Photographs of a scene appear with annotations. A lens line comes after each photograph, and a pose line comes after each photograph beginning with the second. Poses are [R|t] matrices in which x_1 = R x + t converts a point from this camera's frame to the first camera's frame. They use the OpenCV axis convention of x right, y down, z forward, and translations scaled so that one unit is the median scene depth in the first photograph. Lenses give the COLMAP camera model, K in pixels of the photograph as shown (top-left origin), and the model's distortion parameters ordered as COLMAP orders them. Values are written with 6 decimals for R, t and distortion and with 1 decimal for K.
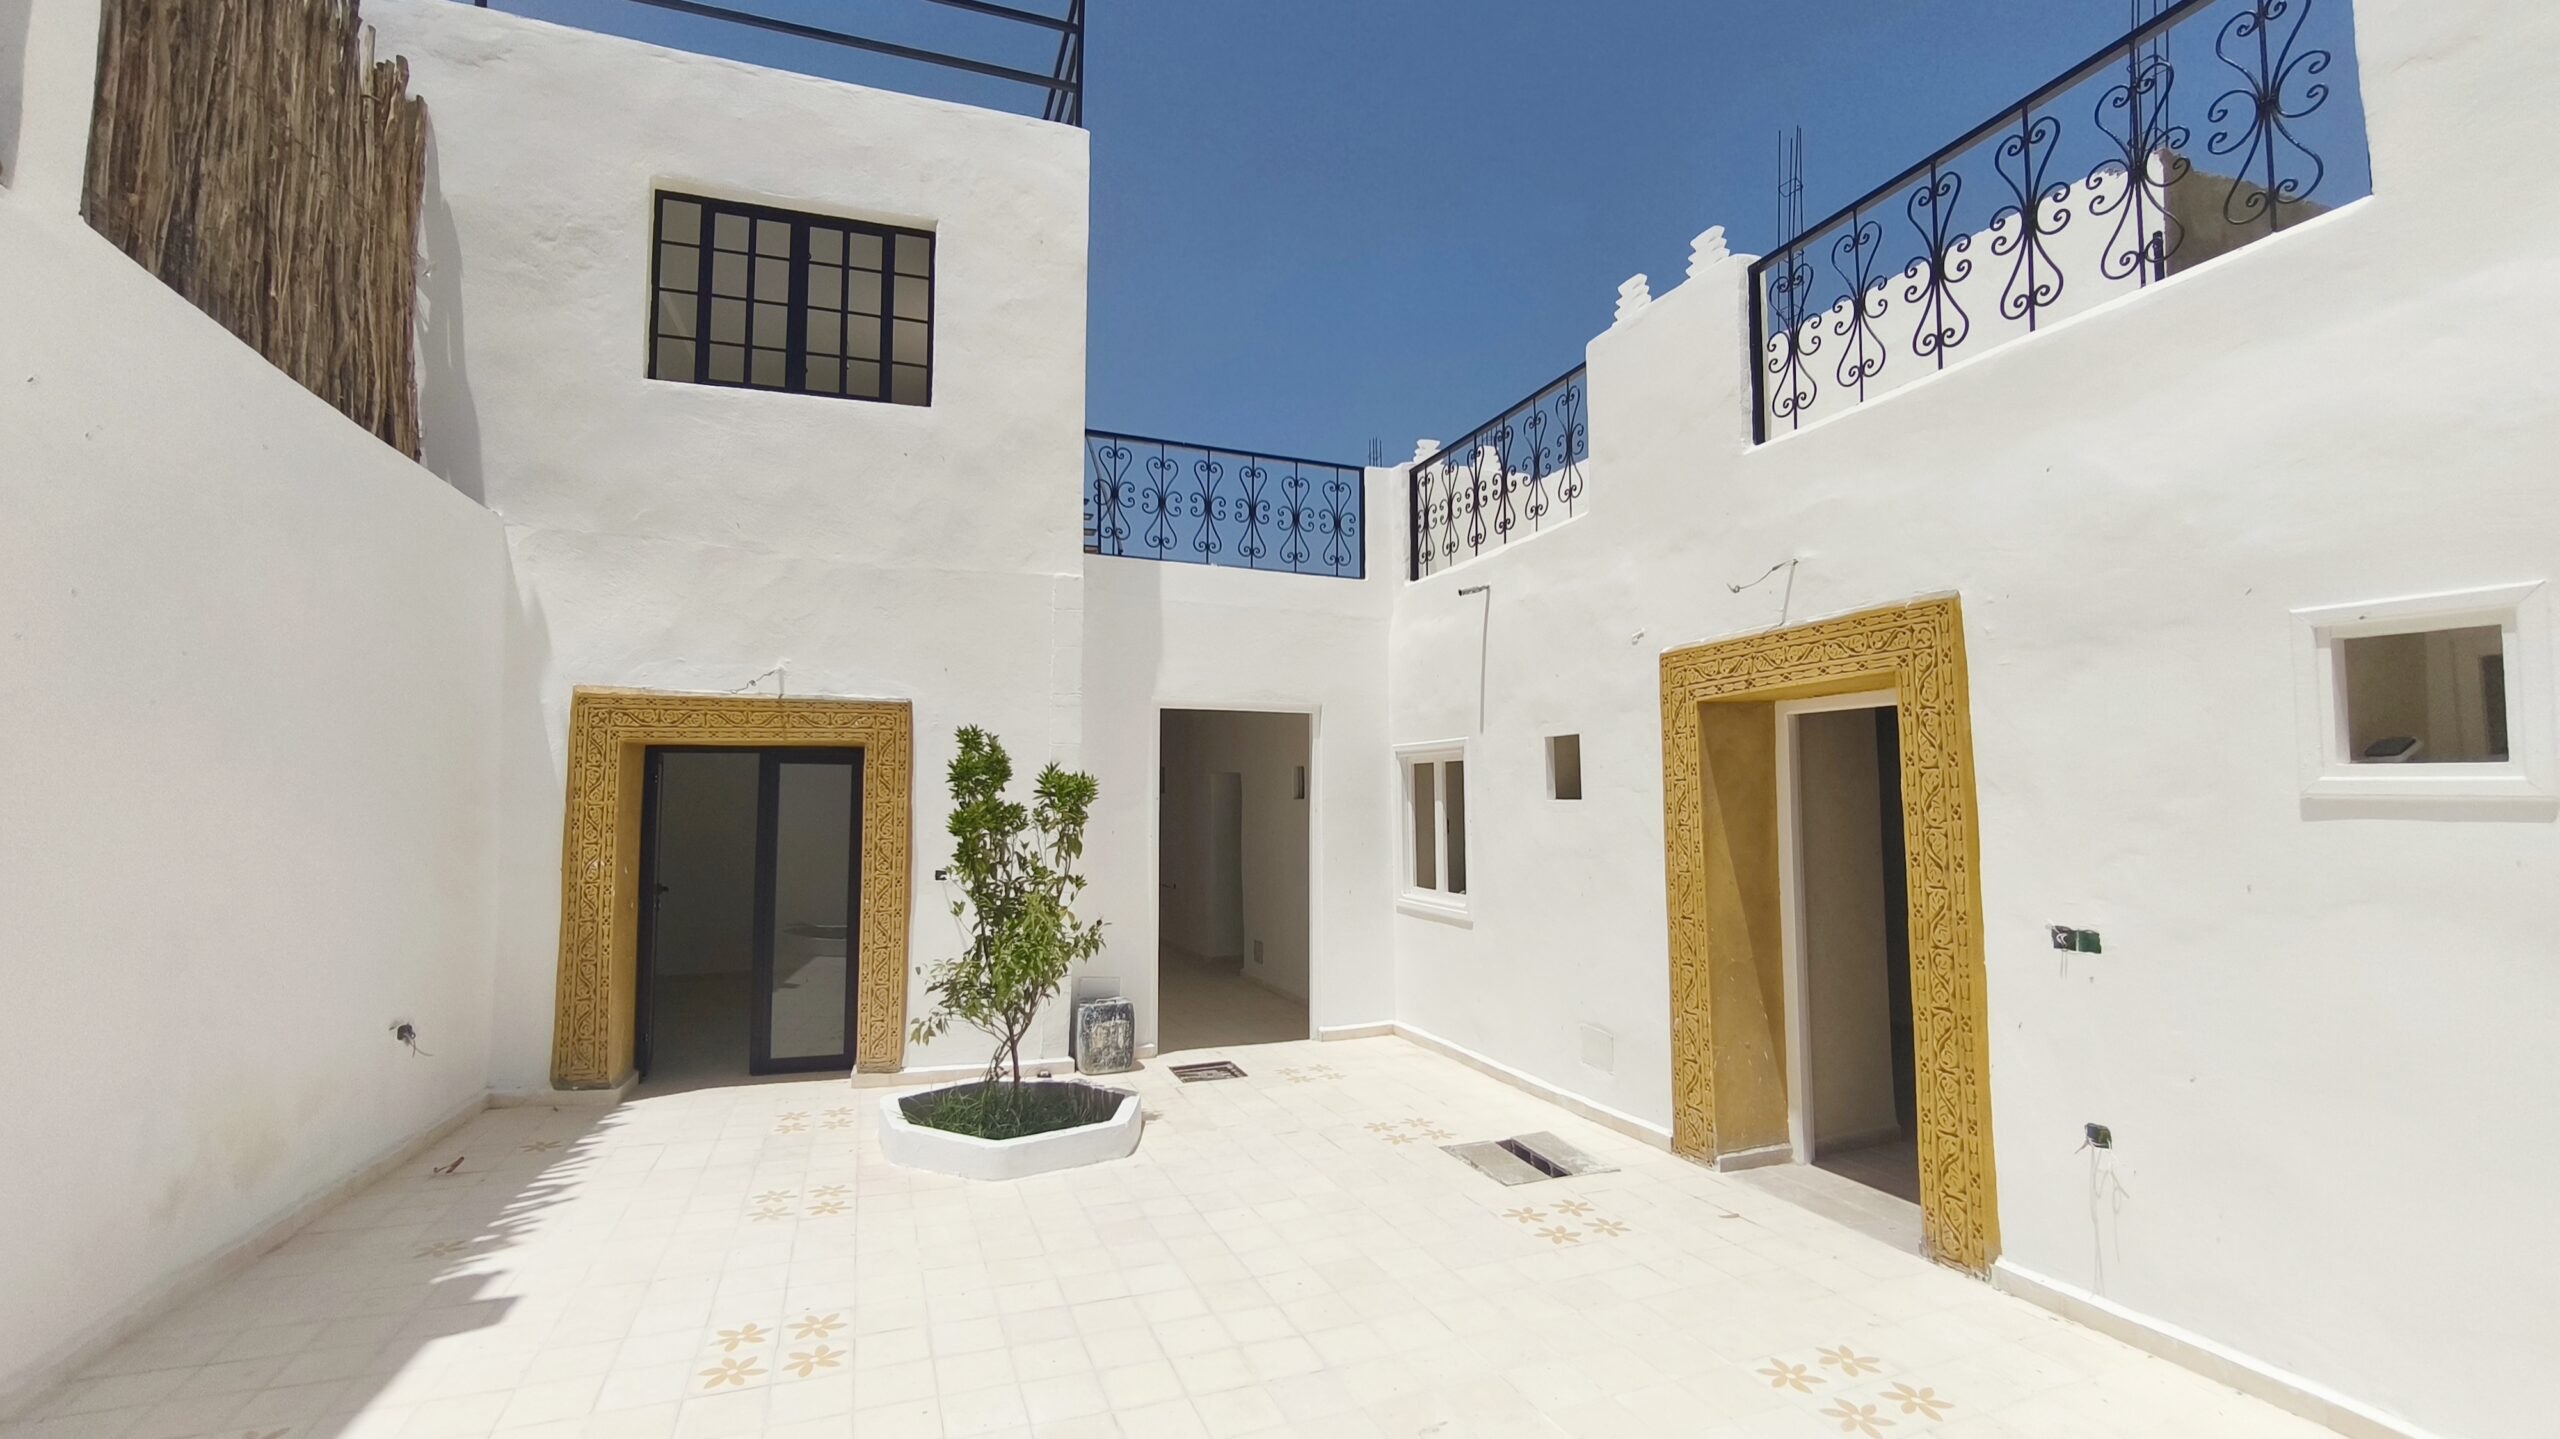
lens RADIAL K [[1065.5, 0, 1271.2], [0, 1065.5, 717.8], [0, 0, 1]] dist [-0.000822, 0.000093]
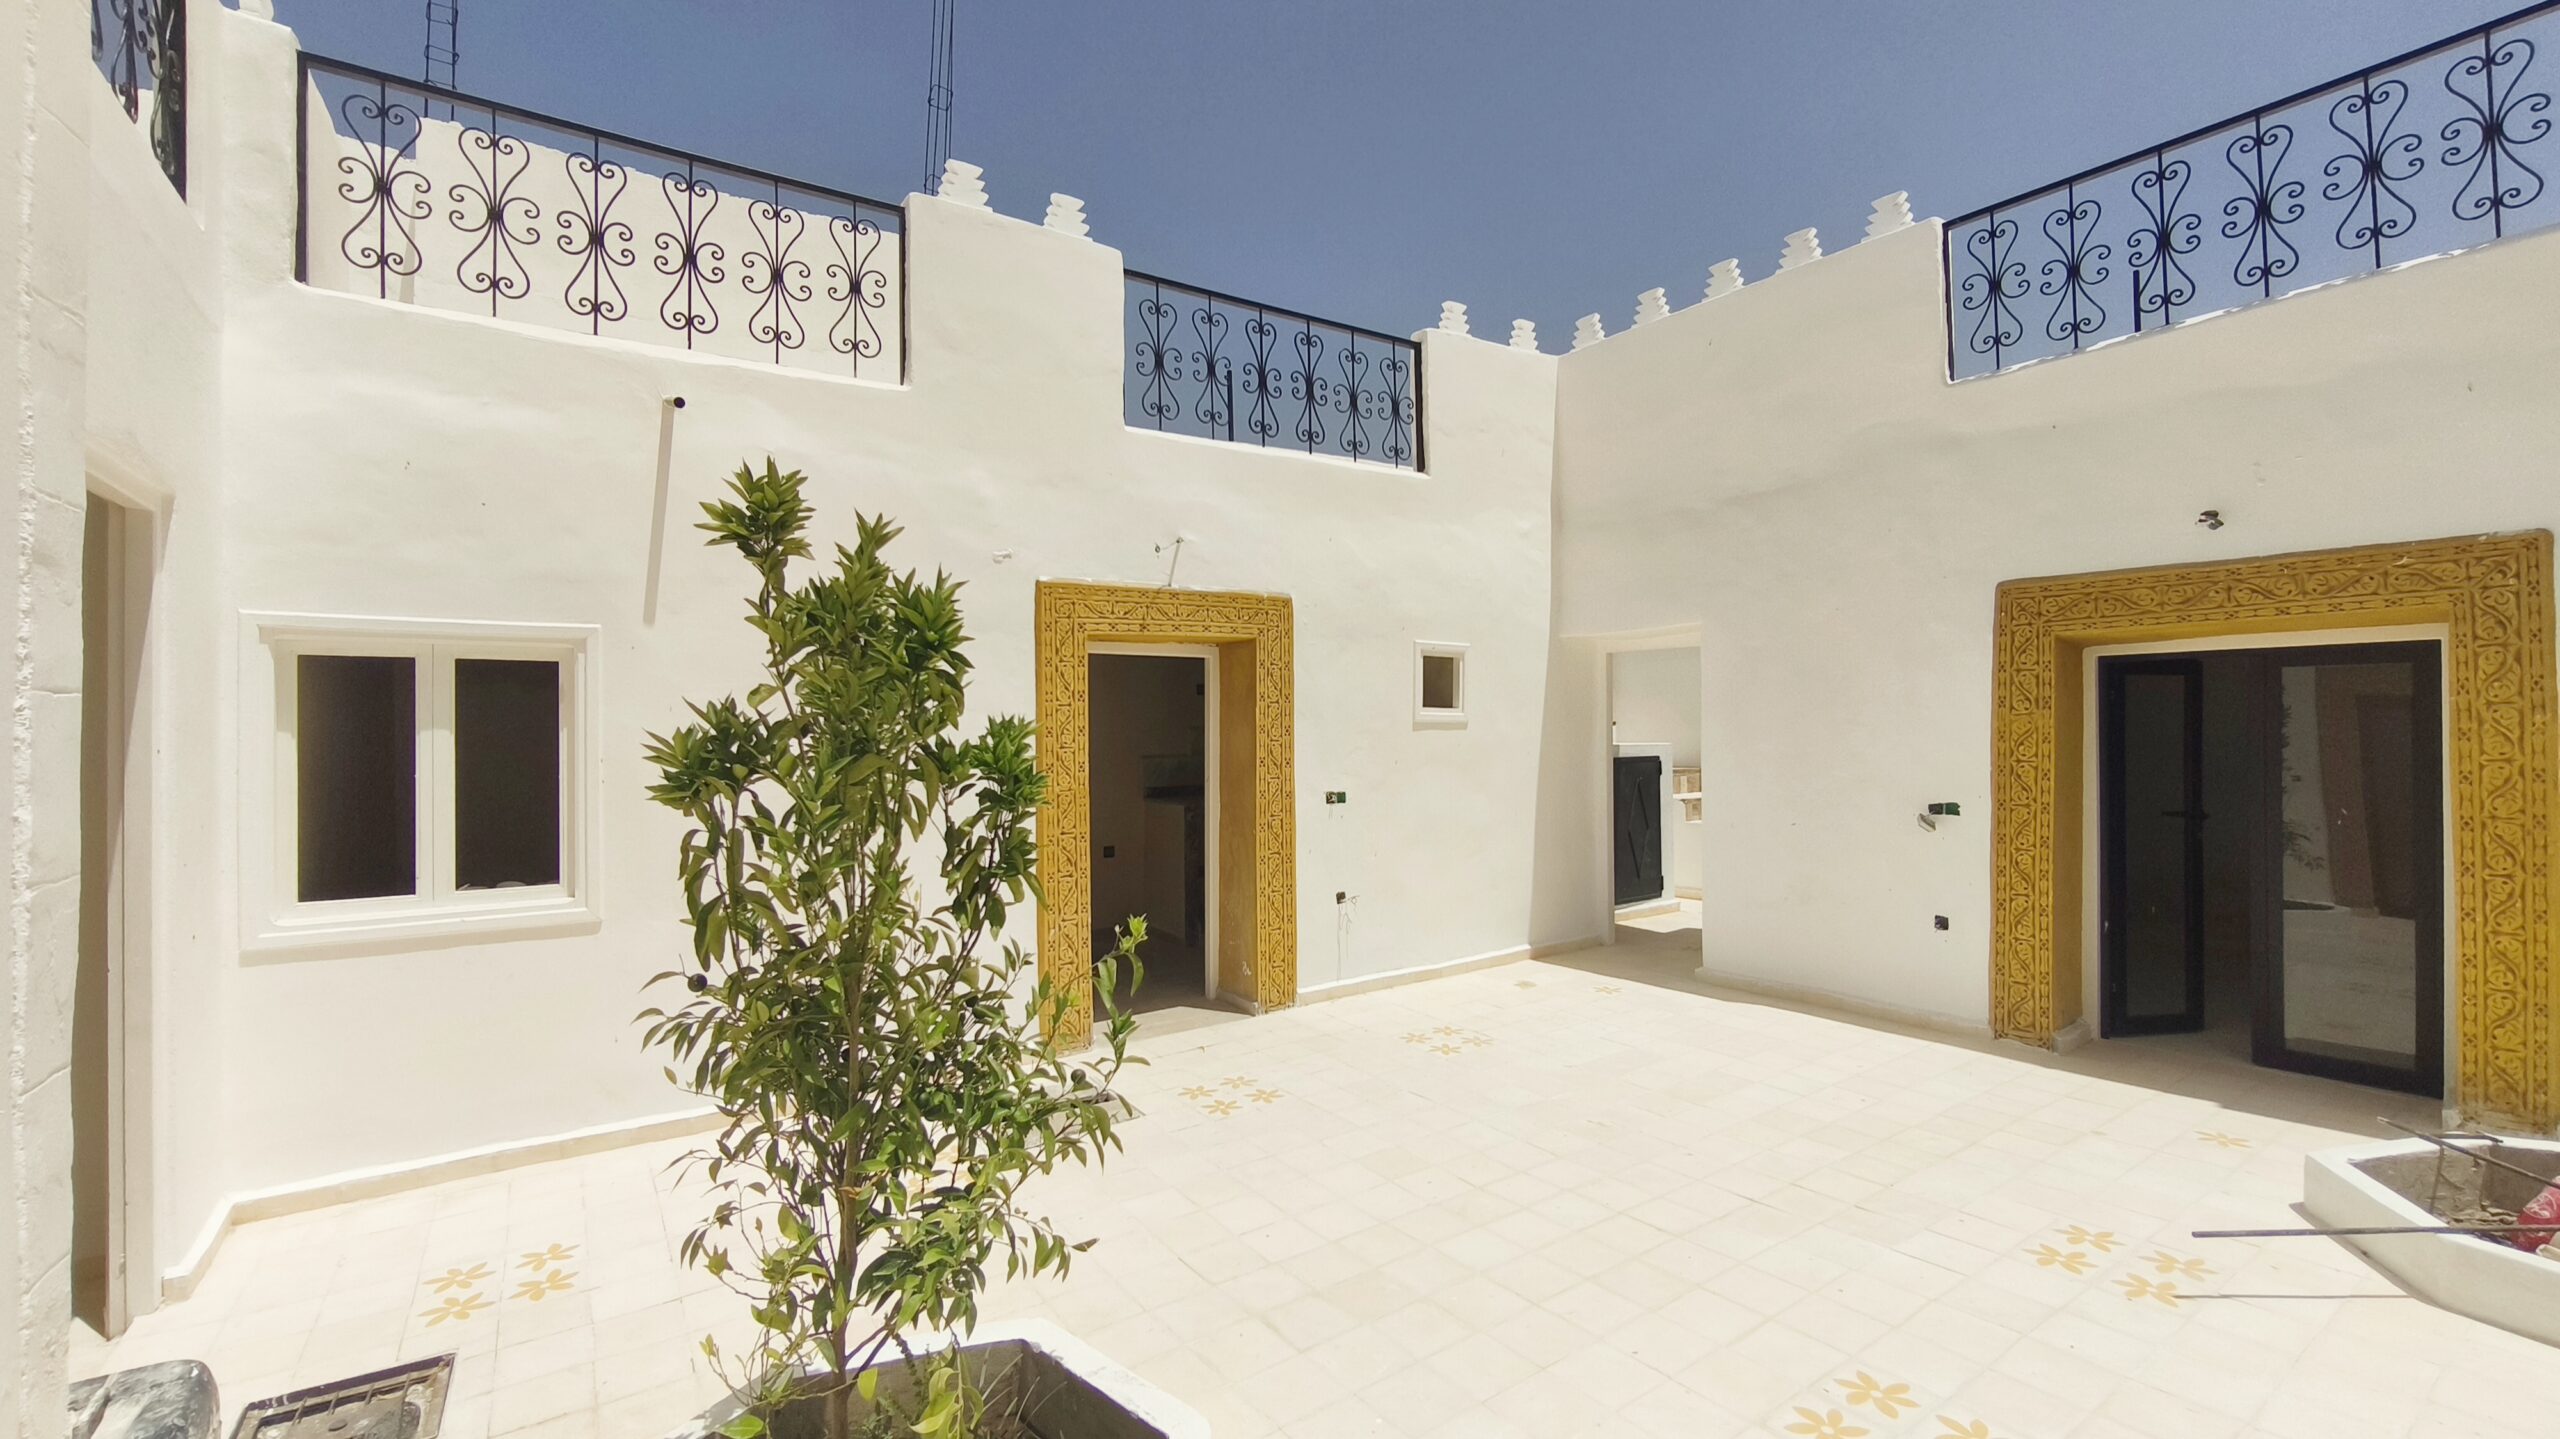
lens RADIAL K [[1067.1, 0, 1272.8], [0, 1067.1, 722.2], [0, 0, 1]] dist [0.000691, 0.000507]
pose [[-0.234512, 0.010723, 0.972054, -0.626838], [-0.063600, 0.997628, -0.026348, 0.080485], [-0.970031, -0.068002, -0.233273, 0.937235]]
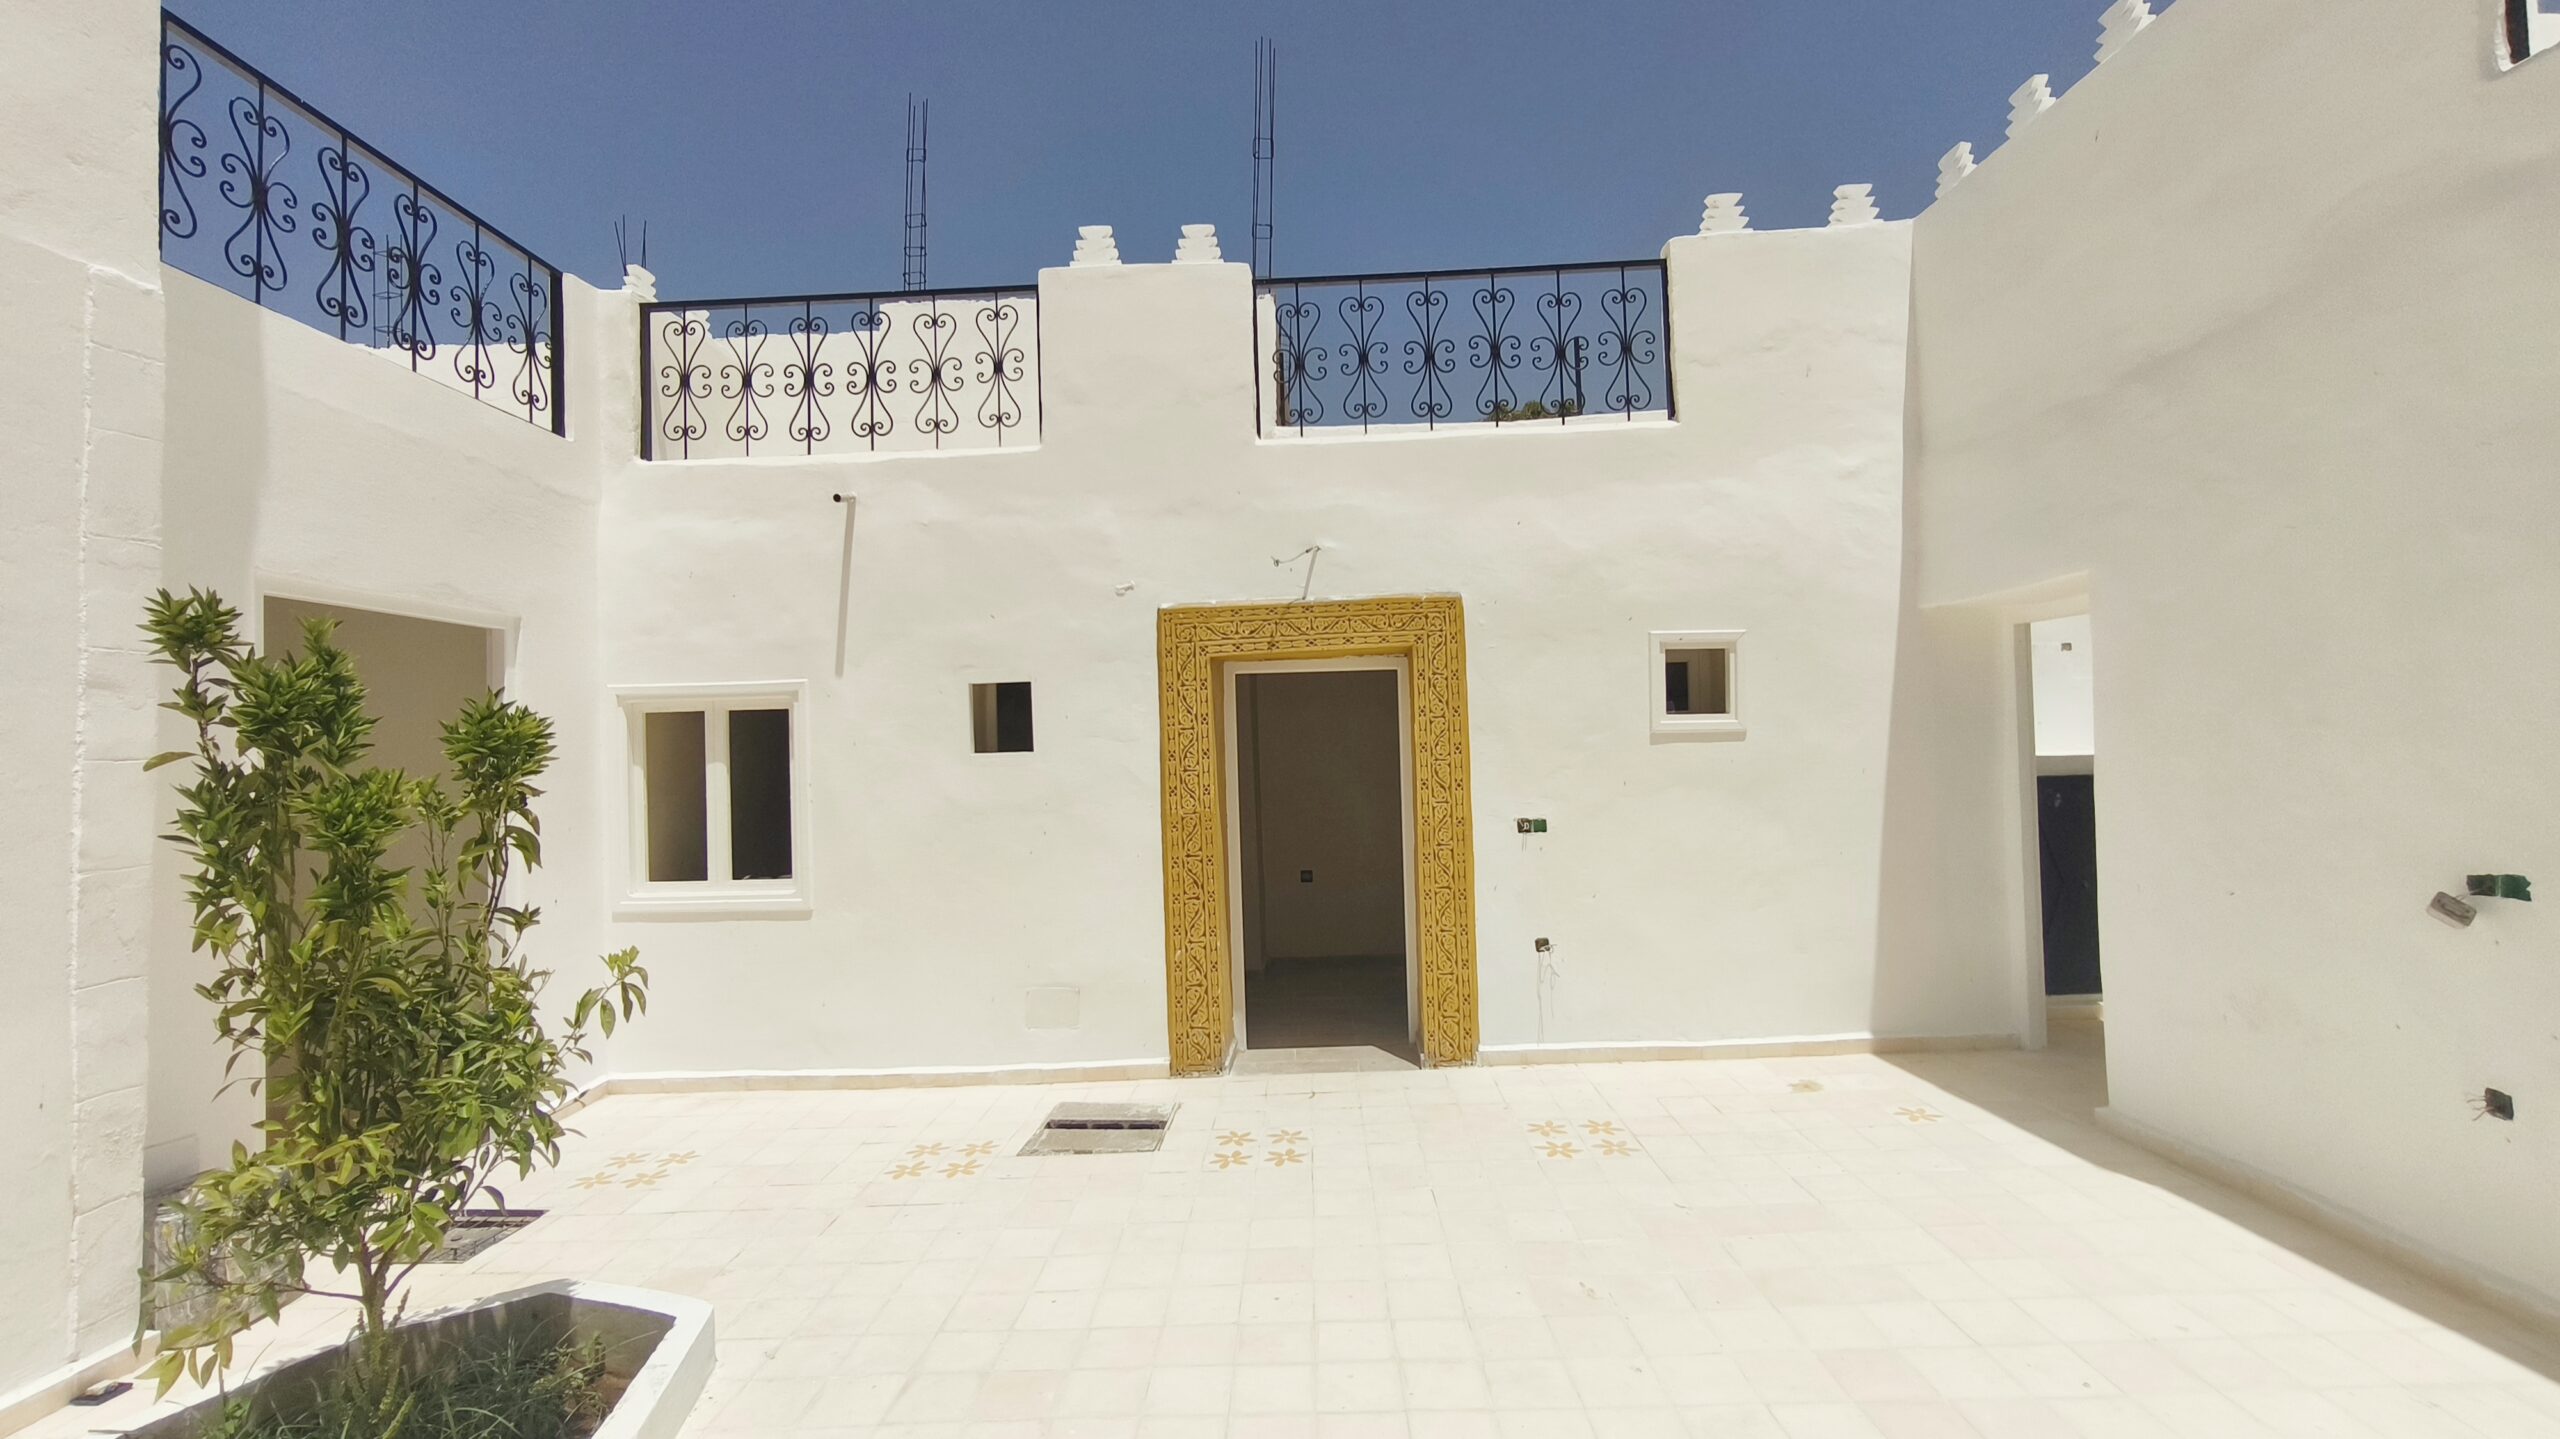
lens RADIAL K [[1066.7, 0, 1273.9], [0, 1066.7, 721.0], [0, 0, 1]] dist [-0.001405, 0.000018]
pose [[0.381785, 0.013506, 0.924152, -0.516297], [-0.042322, 0.999100, 0.002883, 0.039141], [-0.923282, -0.040213, 0.382013, 0.455810]]
